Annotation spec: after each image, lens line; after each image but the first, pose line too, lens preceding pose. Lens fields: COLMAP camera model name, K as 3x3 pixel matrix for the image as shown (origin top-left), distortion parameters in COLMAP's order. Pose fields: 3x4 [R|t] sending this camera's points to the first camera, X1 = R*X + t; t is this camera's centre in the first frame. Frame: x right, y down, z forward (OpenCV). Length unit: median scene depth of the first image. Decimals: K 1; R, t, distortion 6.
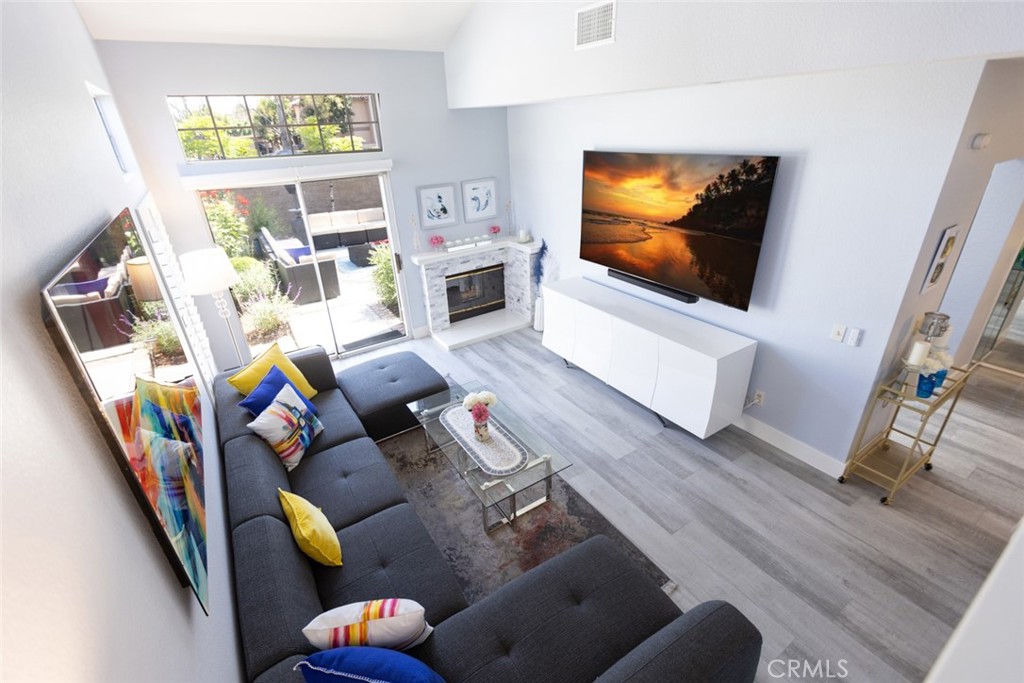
lens RADIAL K [[454.4, 0, 509.8], [0, 454.4, 340.5], [0, 0, 1]] dist [0.002279, 0.000108]
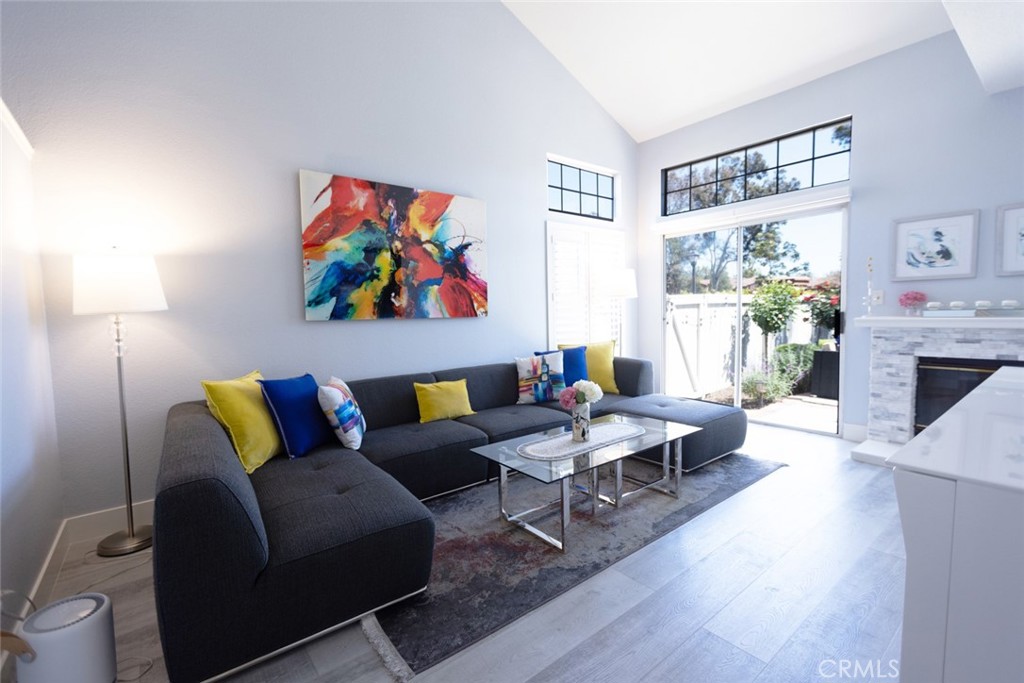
lens RADIAL K [[454.4, 0, 510.2], [0, 454.4, 342.8], [0, 0, 1]] dist [0.002279, 0.000108]
pose [[0.093530, 0.115496, -0.988895, 0.440172], [-0.414005, 0.907815, 0.066870, 0.031074], [0.905457, 0.403153, 0.132724, 0.429247]]
